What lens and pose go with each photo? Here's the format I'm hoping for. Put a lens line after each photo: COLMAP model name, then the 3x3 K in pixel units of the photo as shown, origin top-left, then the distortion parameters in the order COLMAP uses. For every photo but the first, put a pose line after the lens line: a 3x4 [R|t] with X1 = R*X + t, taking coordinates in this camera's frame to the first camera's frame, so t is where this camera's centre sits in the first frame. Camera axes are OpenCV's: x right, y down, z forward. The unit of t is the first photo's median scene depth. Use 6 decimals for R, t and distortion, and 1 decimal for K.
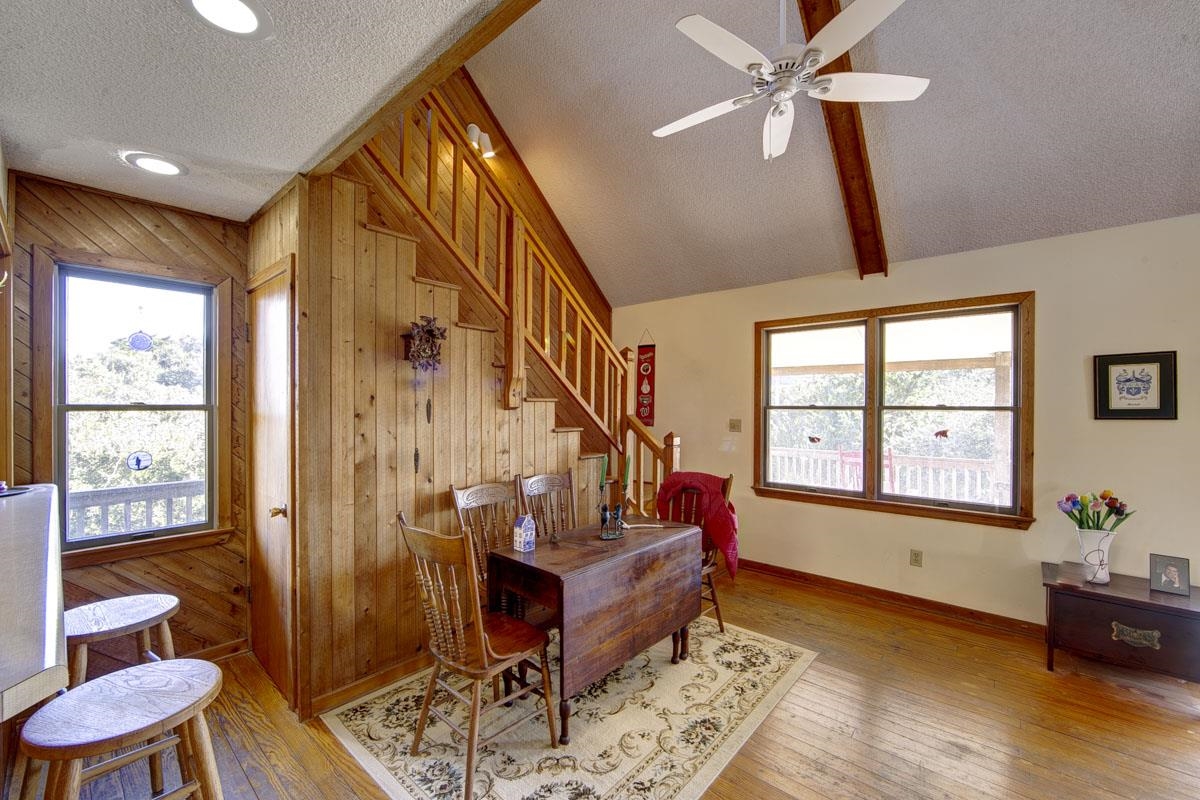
lens RADIAL K [[488.2, 0, 597.2], [0, 488.2, 411.4], [0, 0, 1]] dist [-0.011468, 0.000566]
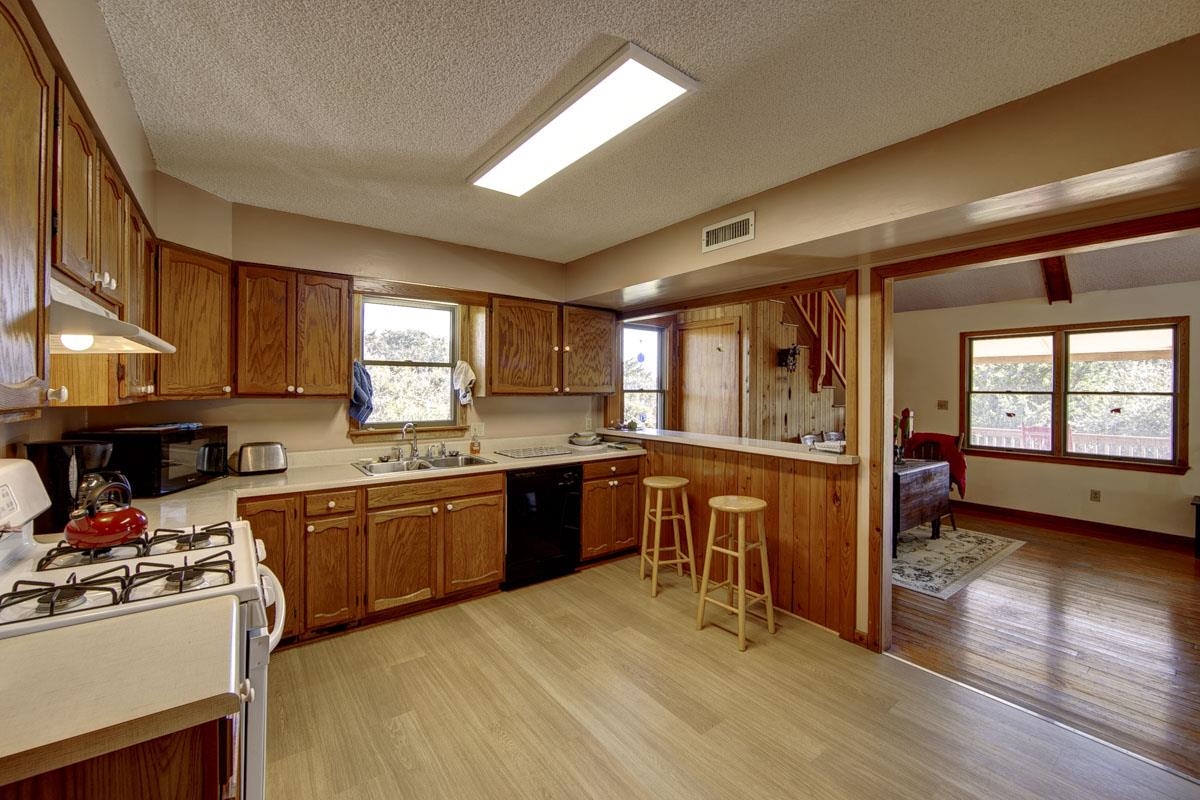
lens RADIAL K [[490.9, 0, 602.4], [0, 490.9, 390.8], [0, 0, 1]] dist [-0.001038, 0.000147]
pose [[0.980688, 0.004089, -0.195536, -0.494126], [-0.005696, 0.999954, -0.007653, 0.005312], [0.195496, 0.008619, 0.980667, -0.715687]]
